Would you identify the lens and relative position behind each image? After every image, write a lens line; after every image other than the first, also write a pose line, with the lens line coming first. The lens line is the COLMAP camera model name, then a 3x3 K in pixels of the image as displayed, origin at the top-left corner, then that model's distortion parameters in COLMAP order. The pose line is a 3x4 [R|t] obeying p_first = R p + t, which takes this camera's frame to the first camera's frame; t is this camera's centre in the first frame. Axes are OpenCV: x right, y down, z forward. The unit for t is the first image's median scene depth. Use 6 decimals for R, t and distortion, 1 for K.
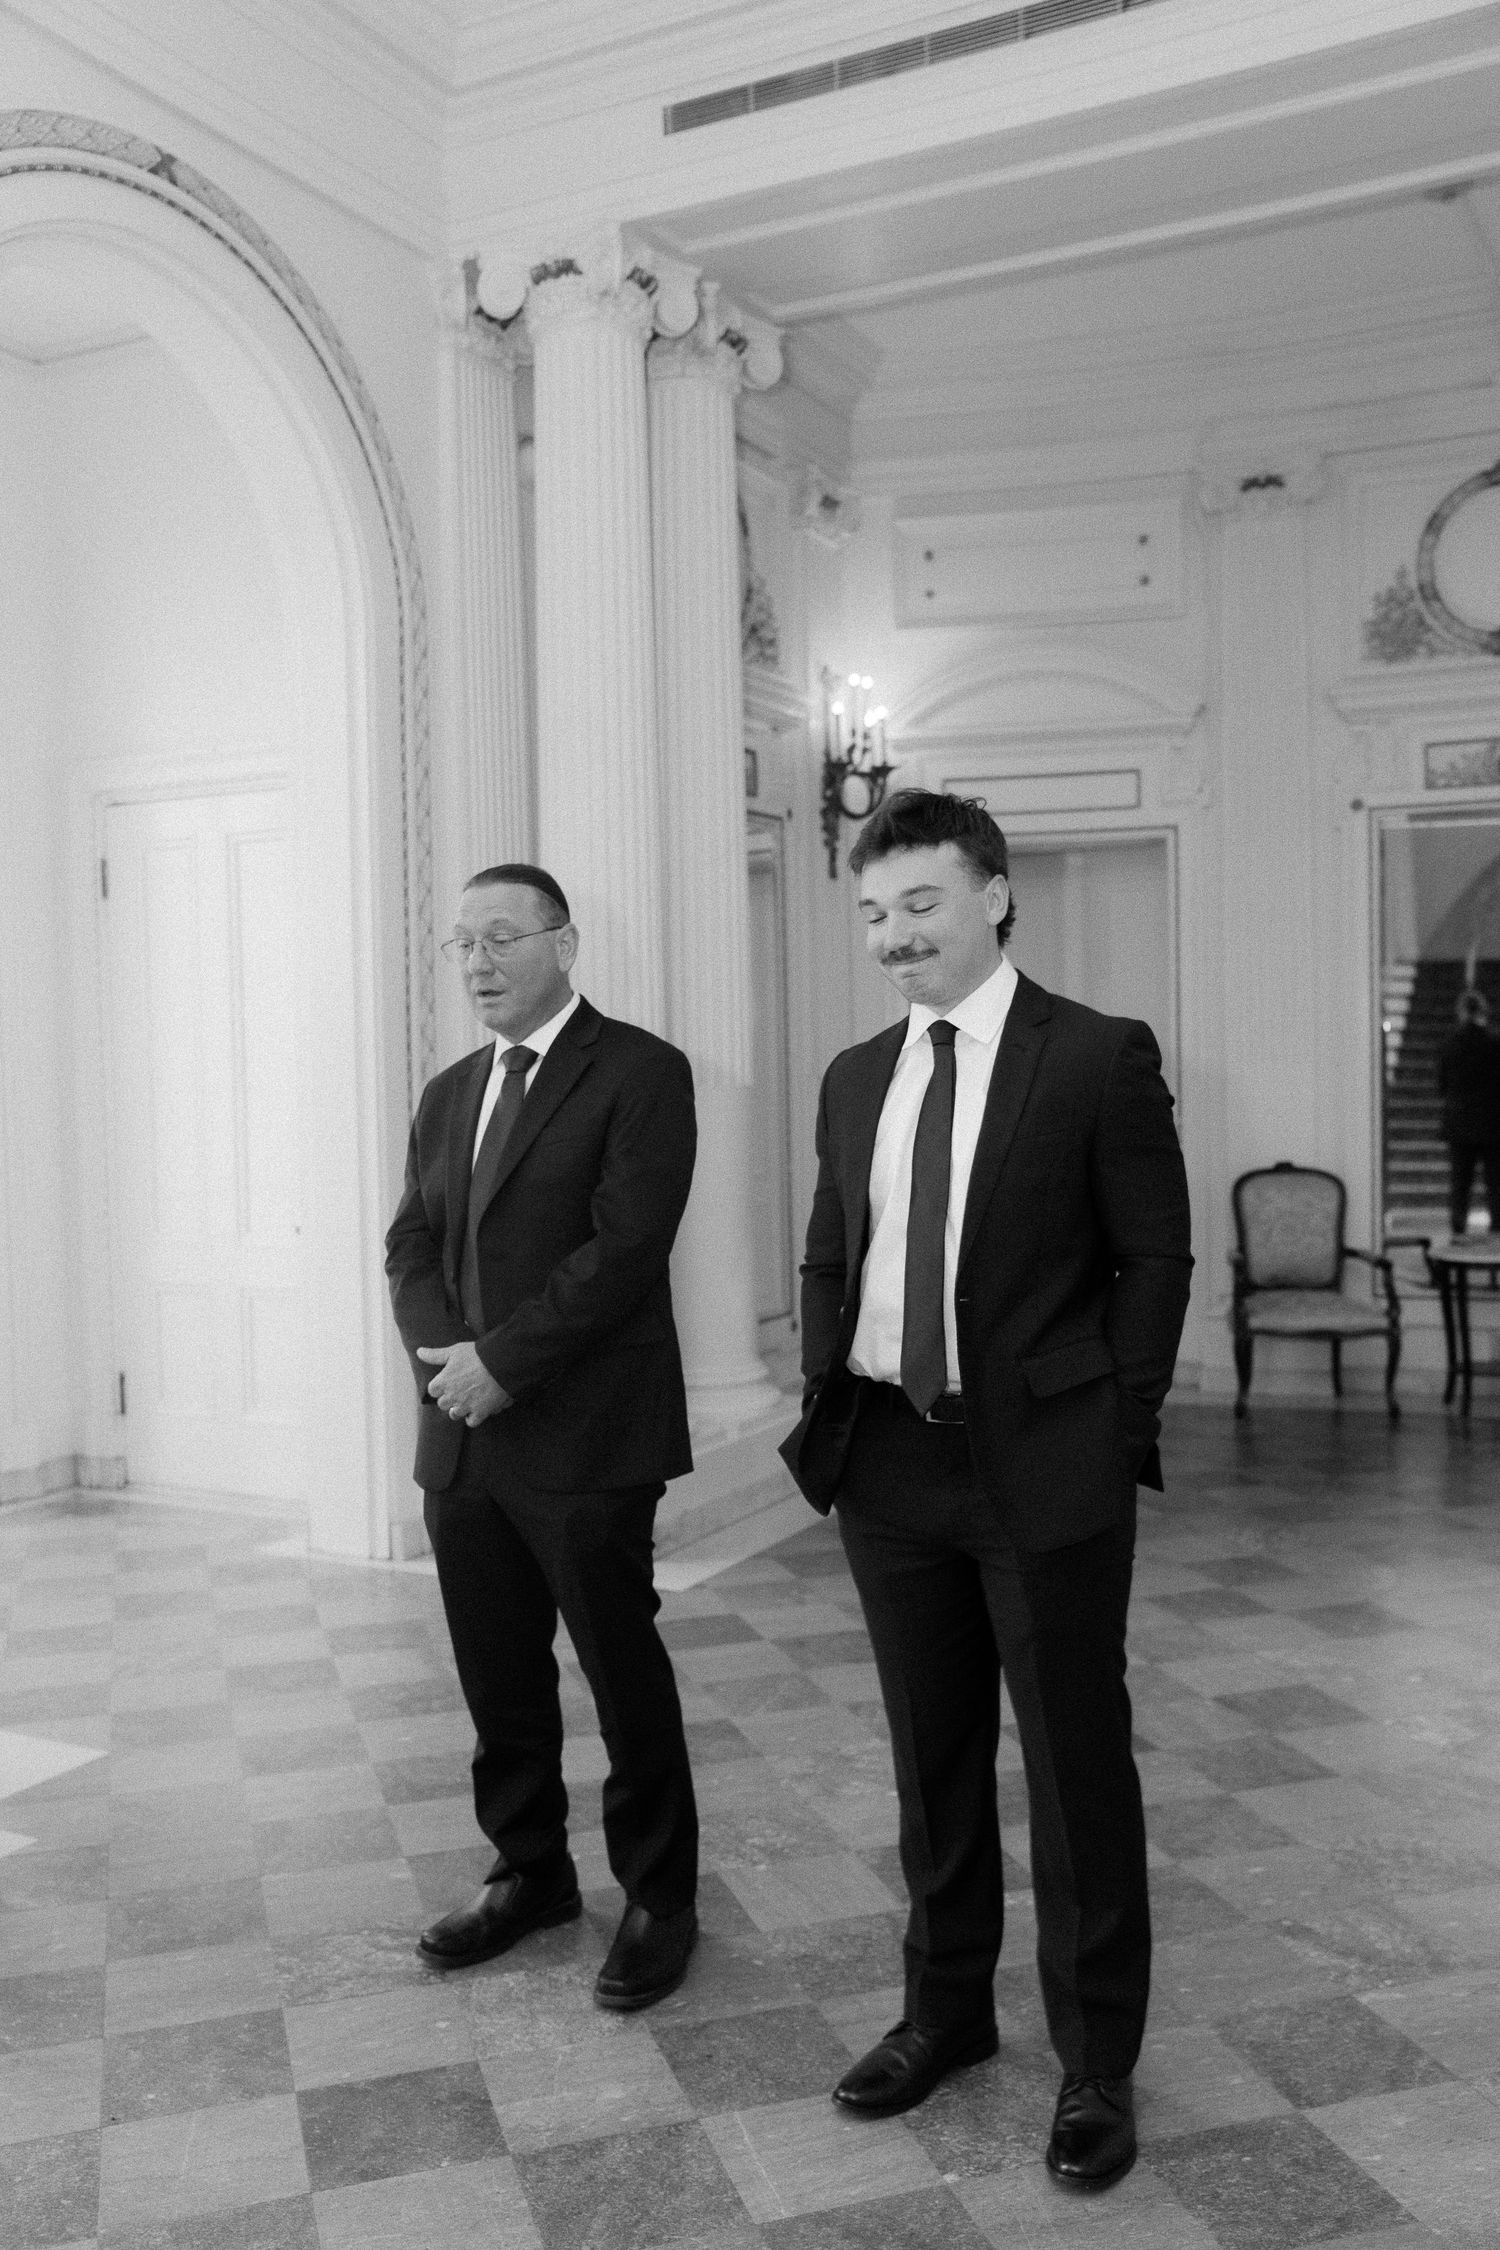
lens RADIAL K [[1917.9, 0, 765.0], [0, 1917.9, 1157.7], [0, 0, 1]] dist [-0.079452, 0.148738]
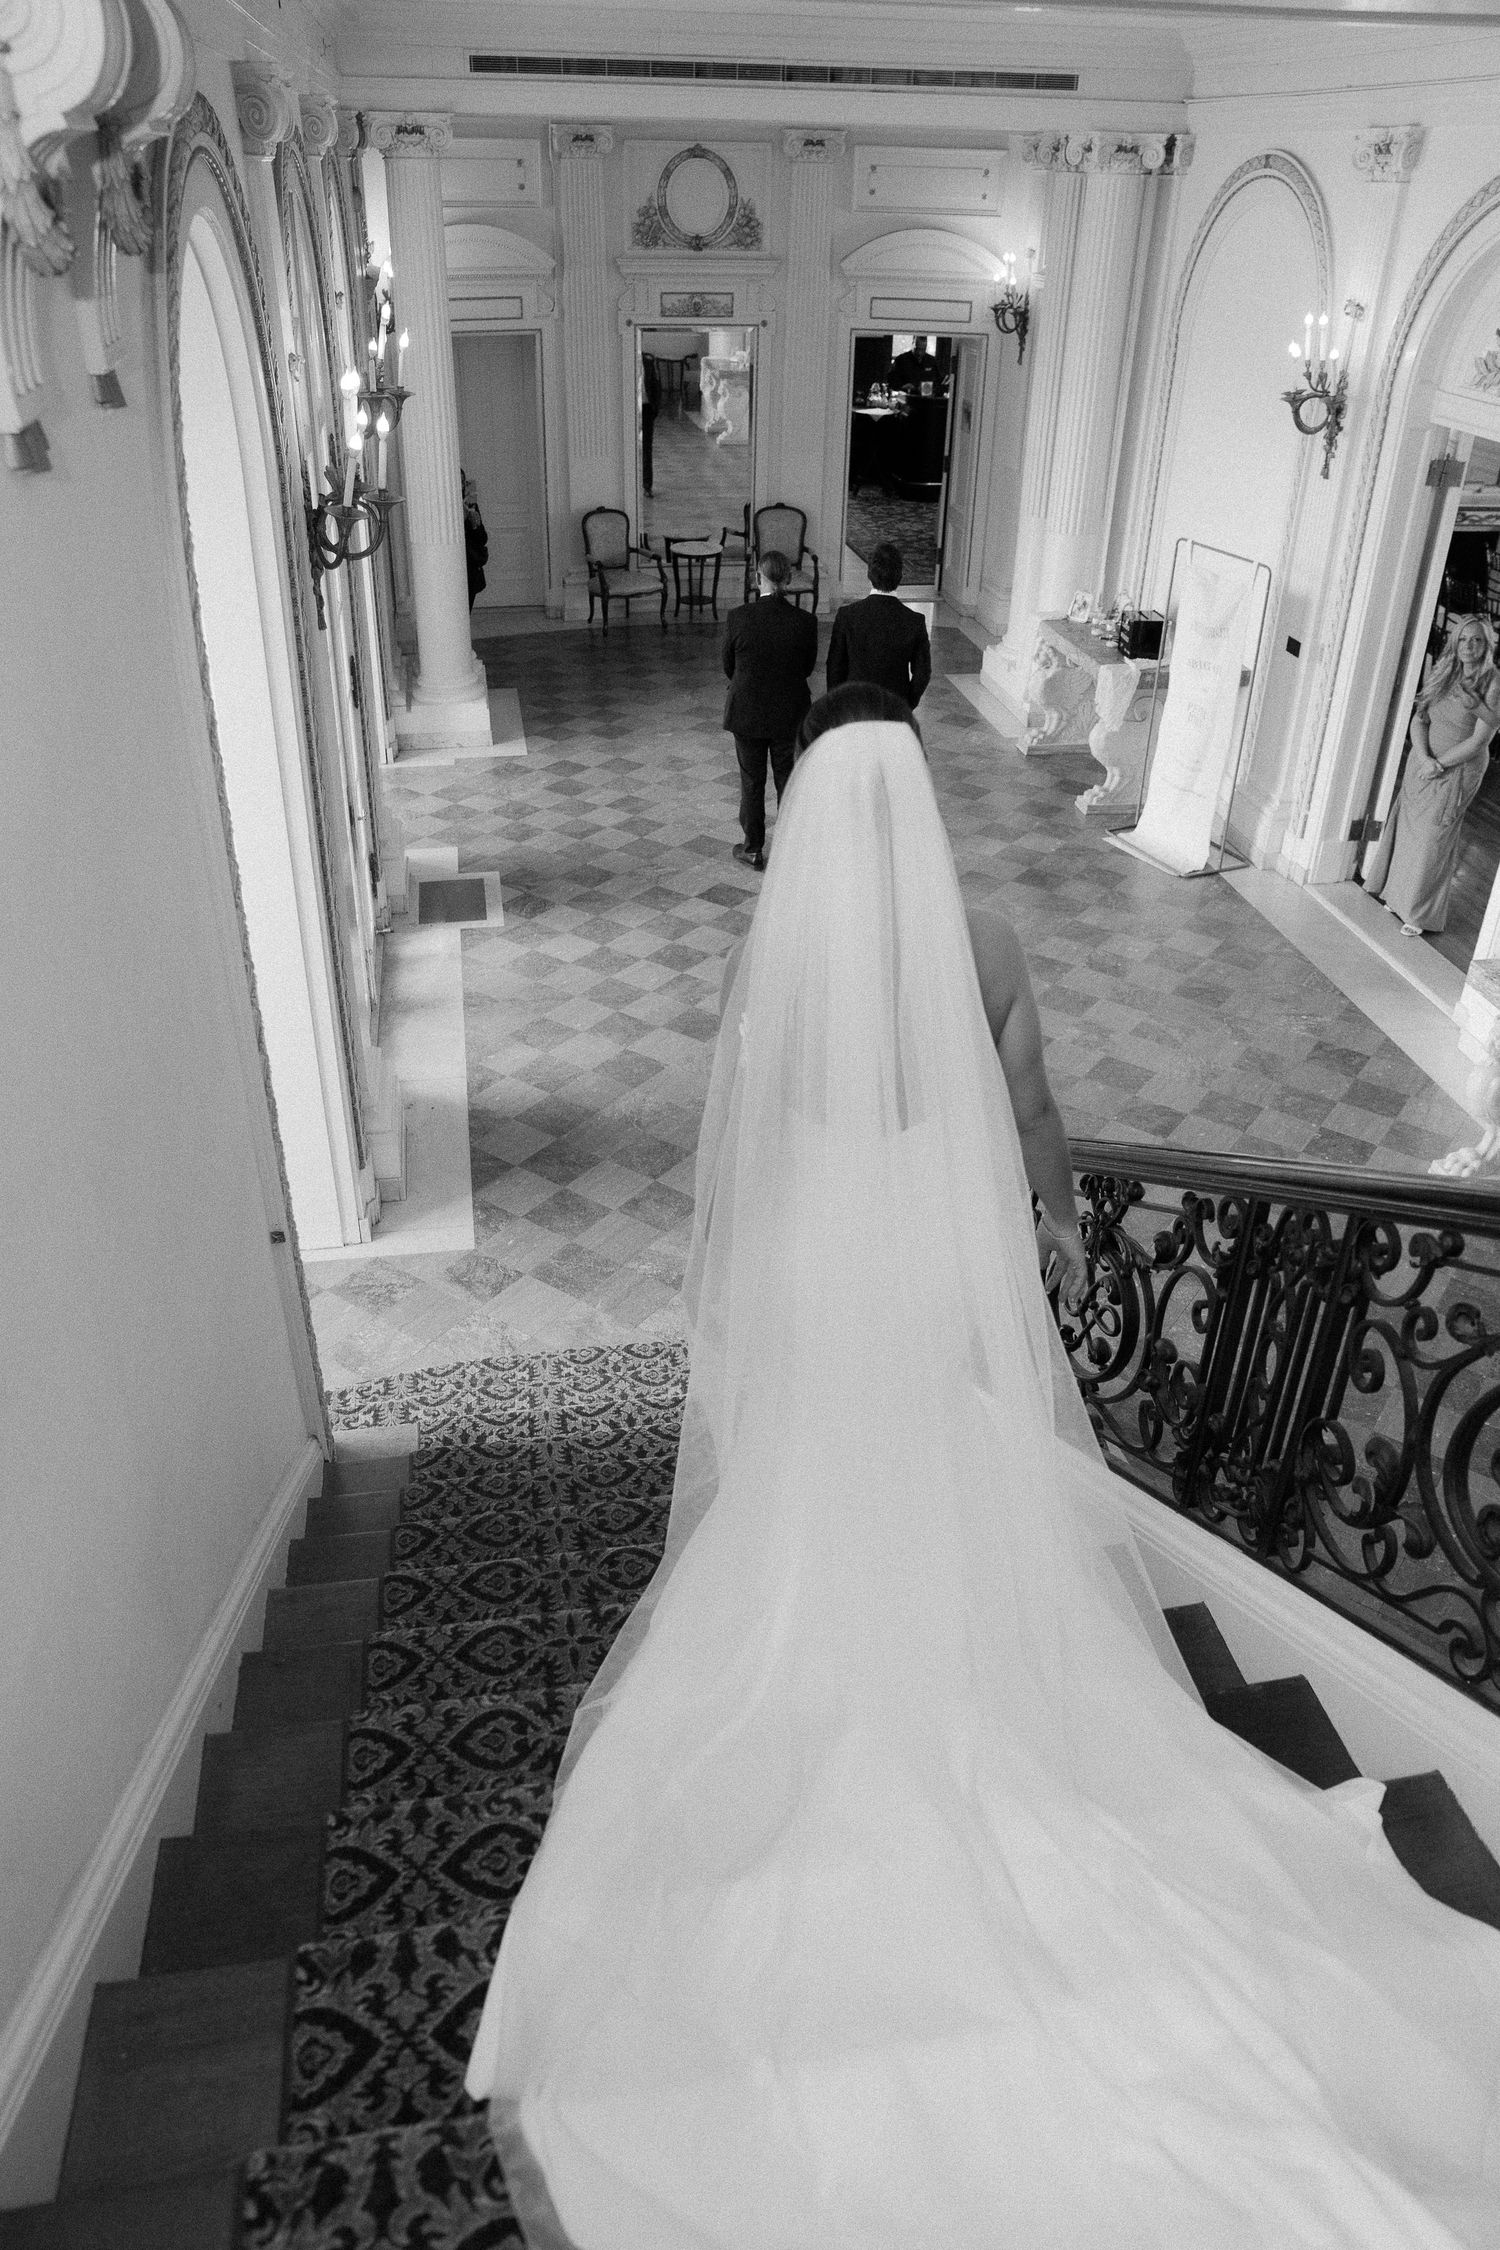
lens RADIAL K [[1602.0, 0, 747.7], [0, 1602.0, 1127.8], [0, 0, 1]] dist [-0.136487, 0.110797]
pose [[0.792013, -0.290433, 0.536995, -0.768510], [-0.005829, 0.875955, 0.482357, -0.248650], [-0.610477, -0.385163, 0.692075, -0.580921]]
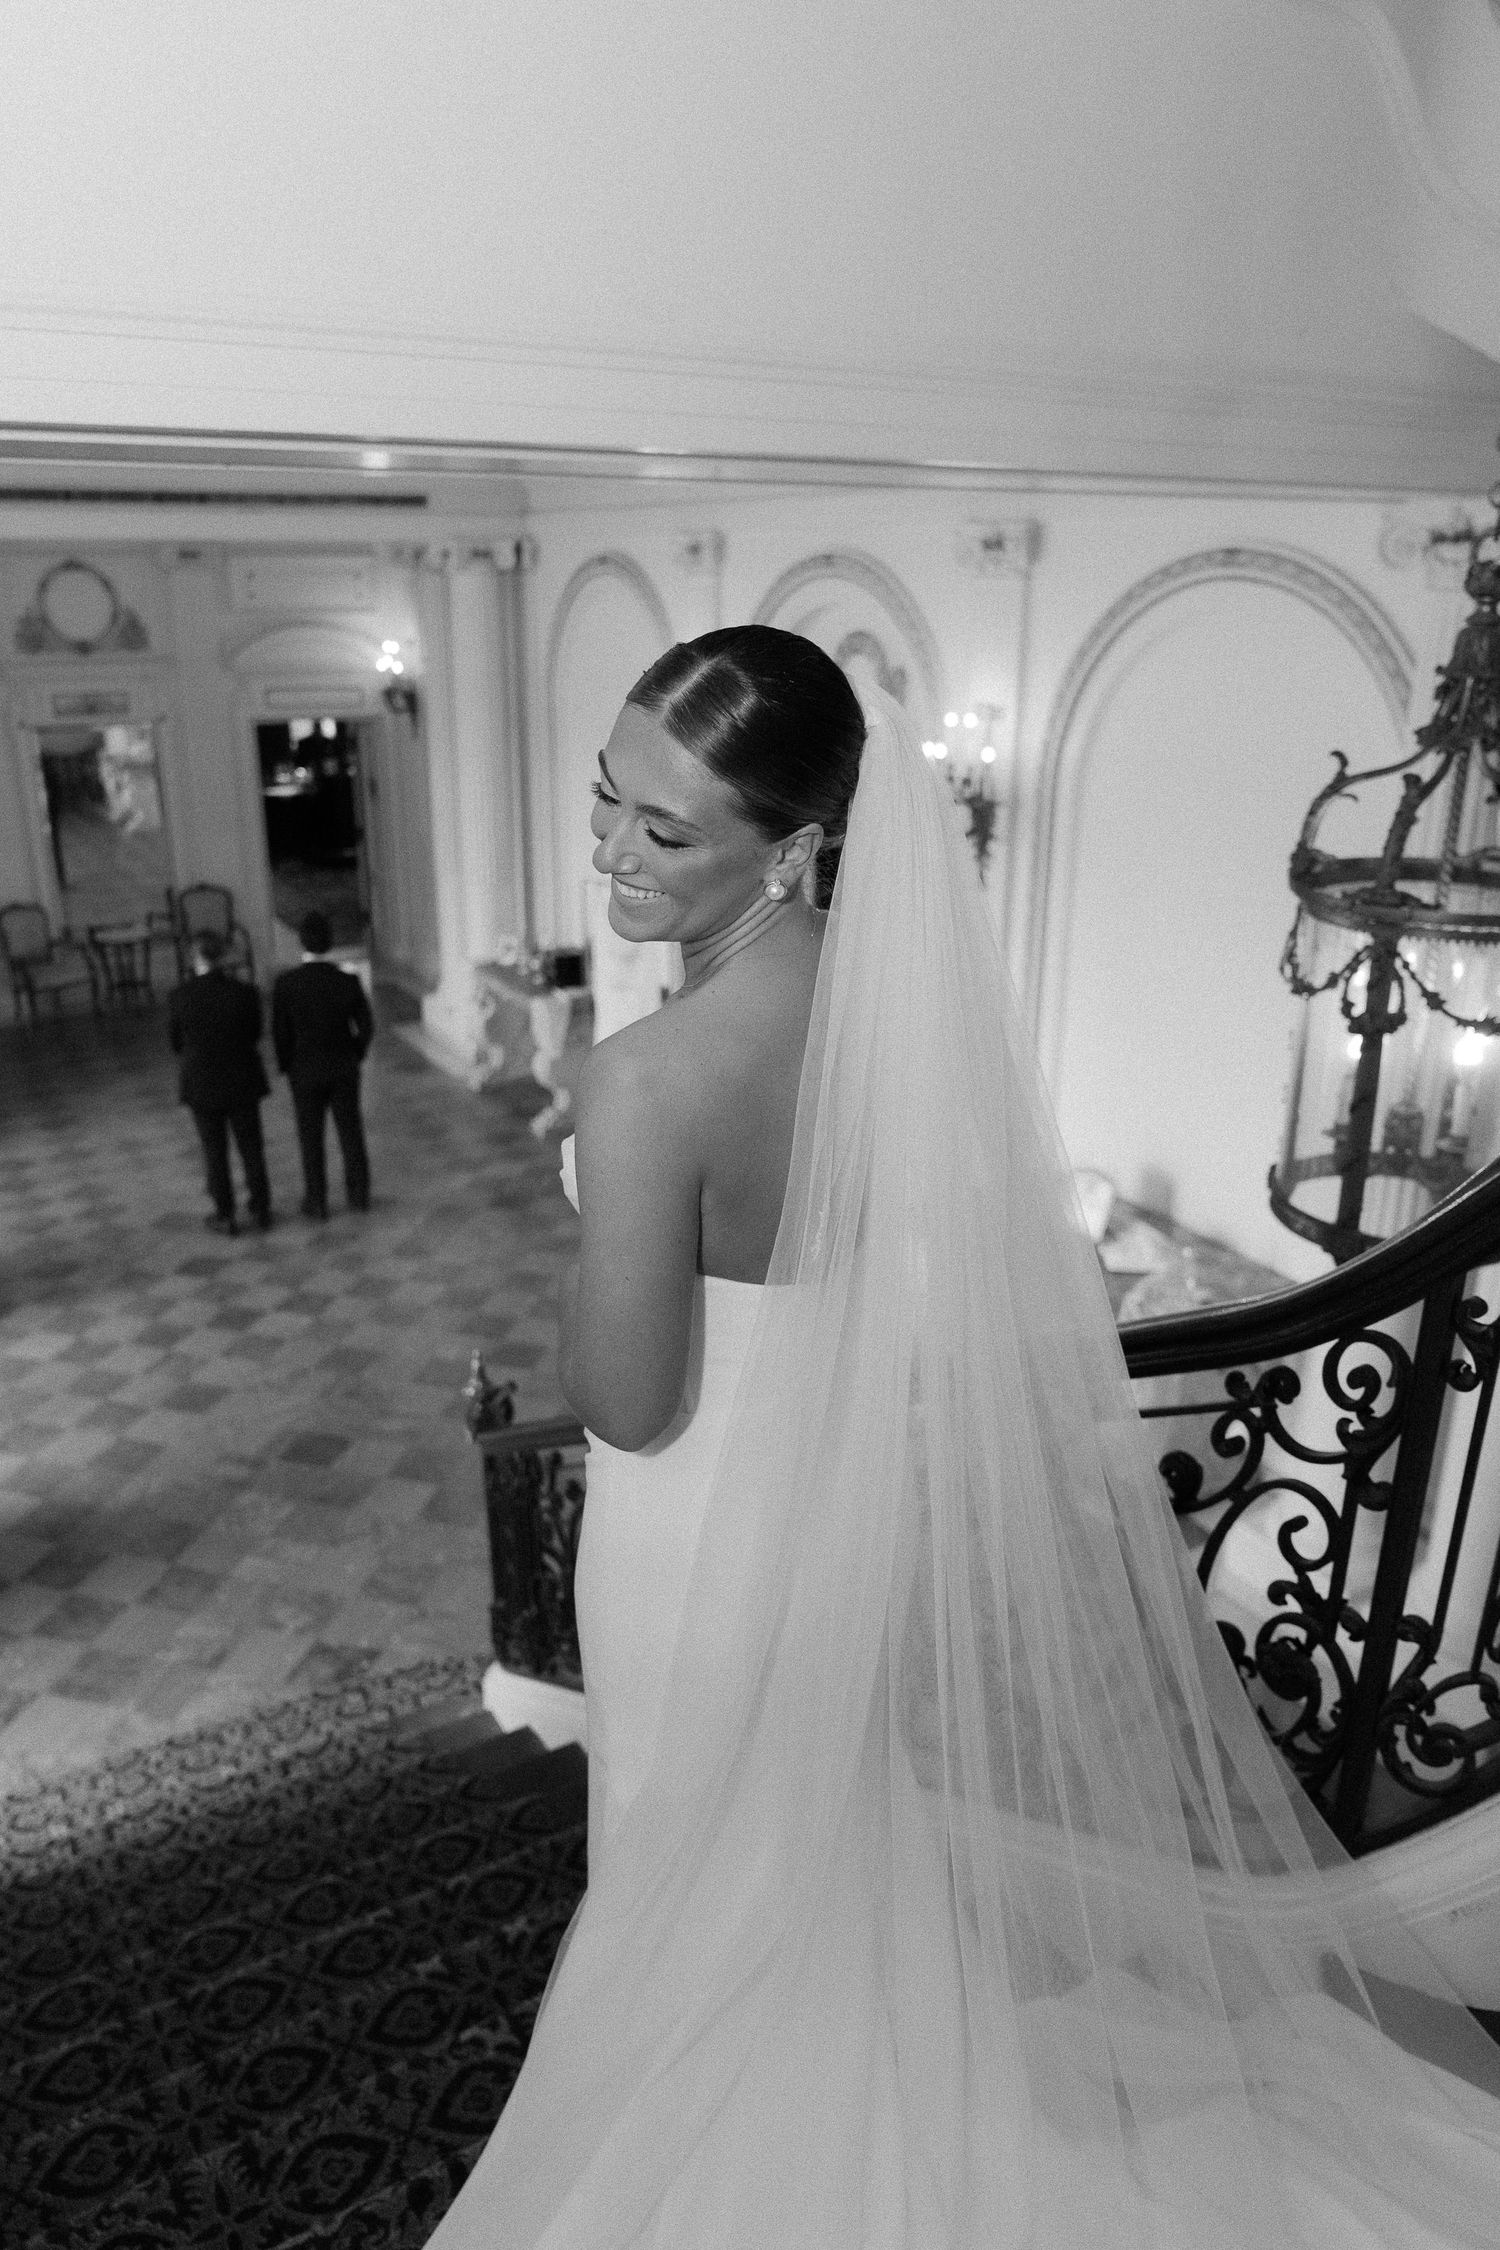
lens RADIAL K [[1570.3, 0, 745.6], [0, 1570.3, 1122.4], [0, 0, 1]] dist [-0.026149, 0.015803]
pose [[0.526095, -0.263305, 0.808637, -0.794222], [0.031445, 0.956234, 0.290907, -0.255520], [-0.849844, -0.127618, 0.511350, -0.606447]]
